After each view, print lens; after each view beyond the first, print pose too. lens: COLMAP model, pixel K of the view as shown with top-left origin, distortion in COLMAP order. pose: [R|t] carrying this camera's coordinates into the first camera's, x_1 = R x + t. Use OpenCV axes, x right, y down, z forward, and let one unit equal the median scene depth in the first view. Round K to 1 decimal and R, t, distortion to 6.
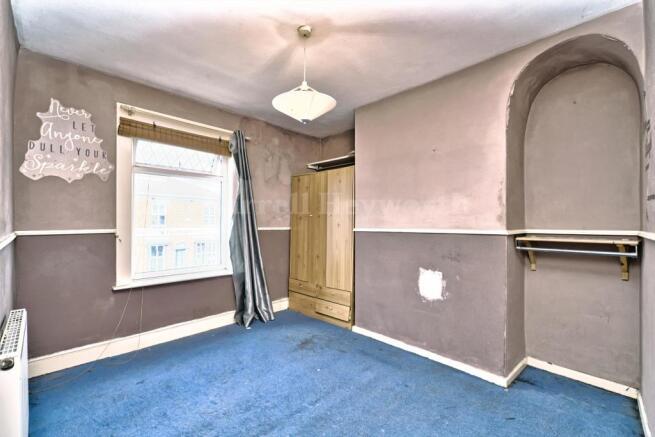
lens RADIAL K [[283.4, 0, 323.3], [0, 283.4, 219.9], [0, 0, 1]] dist [0.000174, 0.000090]
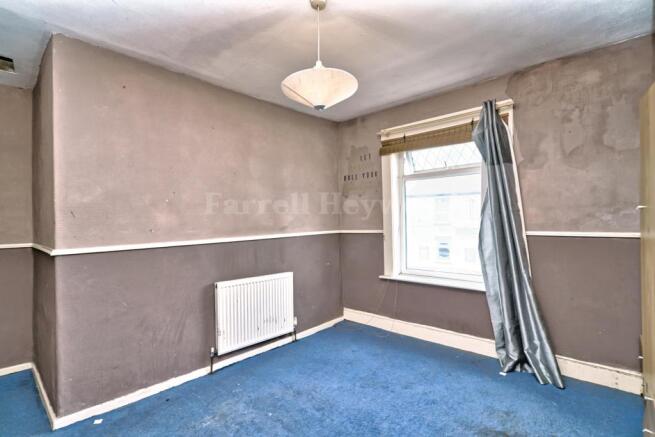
lens RADIAL K [[283.4, 0, 323.3], [0, 283.4, 219.9], [0, 0, 1]] dist [0.000174, 0.000090]
pose [[0.079175, -0.011070, -0.996799, 0.472023], [0.026507, 0.999608, -0.008995, -0.008875], [0.996508, -0.025710, 0.079437, 0.578931]]
